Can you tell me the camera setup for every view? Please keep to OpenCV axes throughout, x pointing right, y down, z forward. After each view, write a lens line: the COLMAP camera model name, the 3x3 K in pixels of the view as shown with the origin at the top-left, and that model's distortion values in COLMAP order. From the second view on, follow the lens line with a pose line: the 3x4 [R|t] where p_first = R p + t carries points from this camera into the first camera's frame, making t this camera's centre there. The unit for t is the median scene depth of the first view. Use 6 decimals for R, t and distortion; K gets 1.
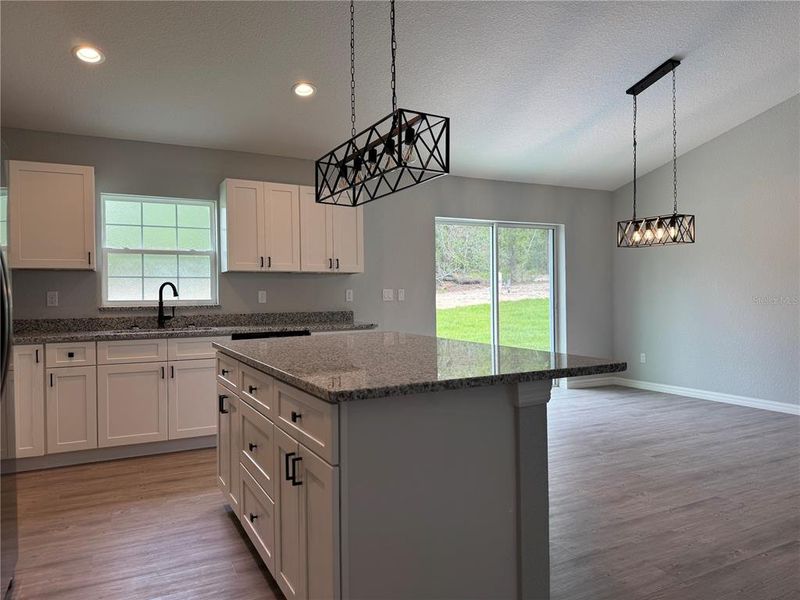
lens RADIAL K [[574.2, 0, 400.0], [0, 574.2, 300.0], [0, 0, 1]] dist [-0.000112, 0.000072]
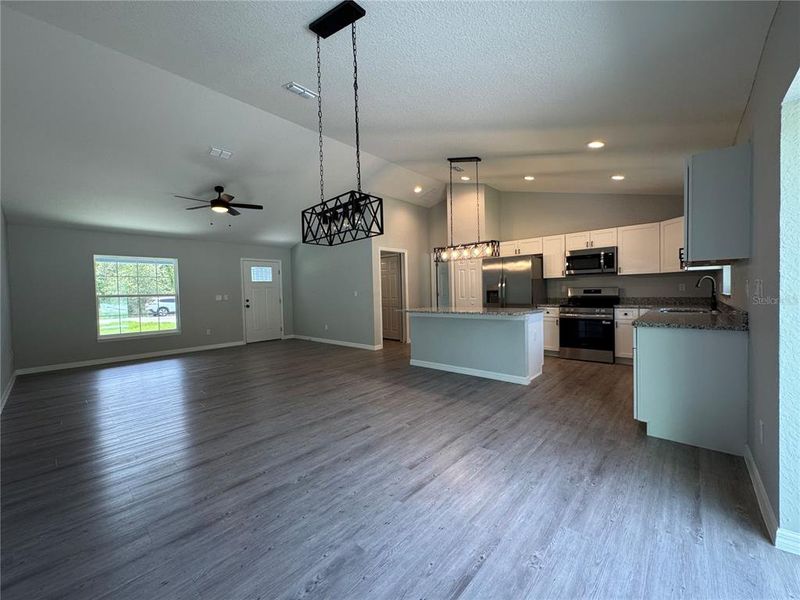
lens RADIAL K [[319.9, 0, 400.0], [0, 319.9, 300.0], [0, 0, 1]] dist [-0.000230, 0.000059]
pose [[-0.935797, 0.043916, -0.349792, 0.454805], [0.031853, 0.998685, 0.040168, -0.024976], [0.351096, 0.026447, -0.935966, 1.247444]]
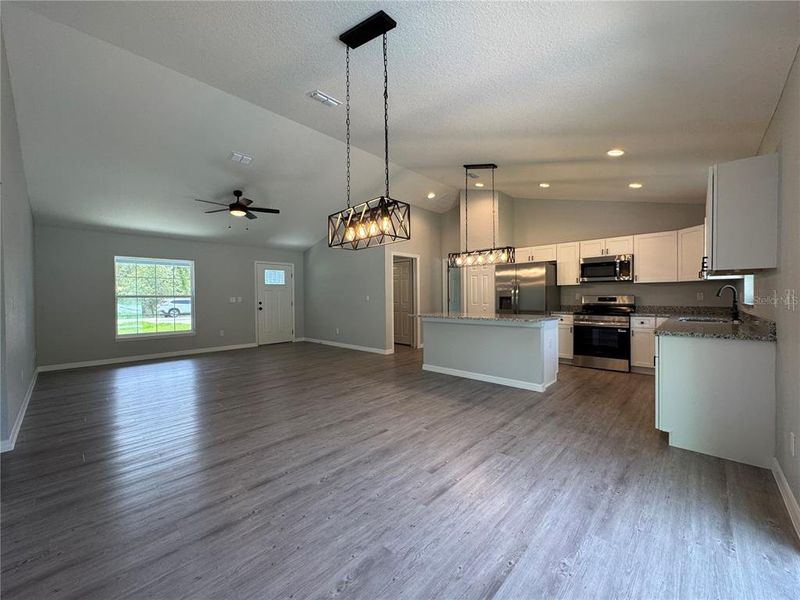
lens RADIAL K [[319.9, 0, 400.0], [0, 319.9, 300.0], [0, 0, 1]] dist [-0.000230, 0.000059]
pose [[-0.943028, 0.023623, -0.331874, 0.476650], [0.016555, 0.999572, 0.024108, -0.024668], [0.332301, 0.017241, -0.943016, 1.244521]]
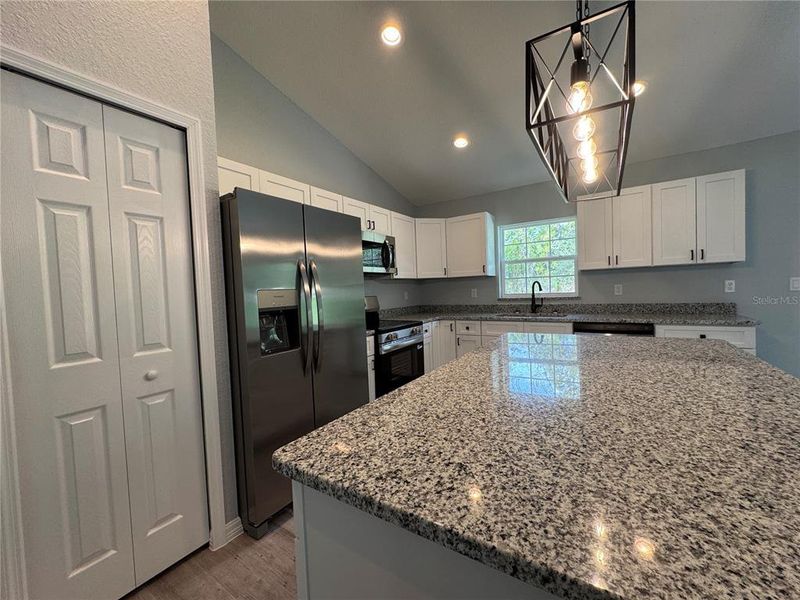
lens RADIAL K [[319.9, 0, 400.0], [0, 319.9, 300.0], [0, 0, 1]] dist [-0.000230, 0.000059]
pose [[0.493294, 0.015689, -0.869721, 0.116021], [0.022343, 0.999279, 0.030699, -0.015583], [0.869576, -0.034576, 0.492588, 0.318296]]
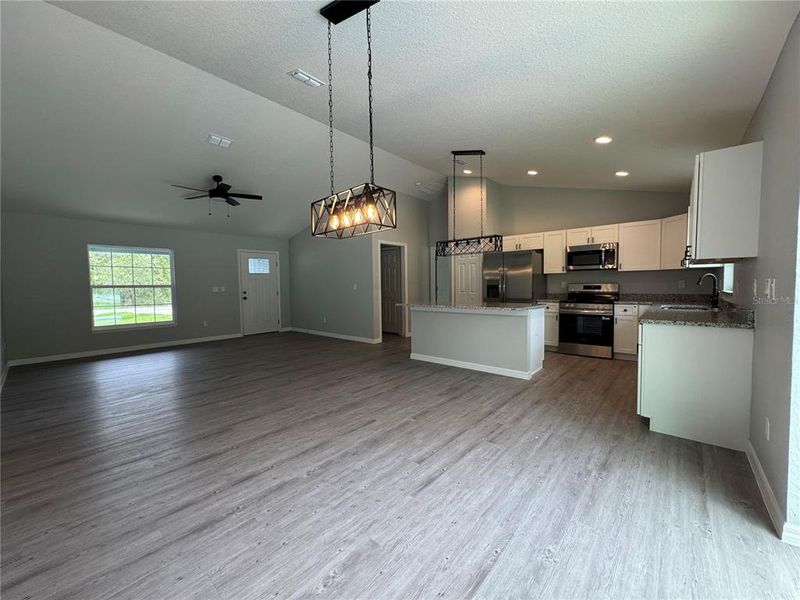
lens RADIAL K [[319.9, 0, 400.0], [0, 319.9, 300.0], [0, 0, 1]] dist [-0.000230, 0.000059]
pose [[-0.930075, 0.041722, -0.364993, 0.471753], [0.020477, 0.997873, 0.061888, -0.027221], [0.366799, 0.050087, -0.928951, 1.237114]]
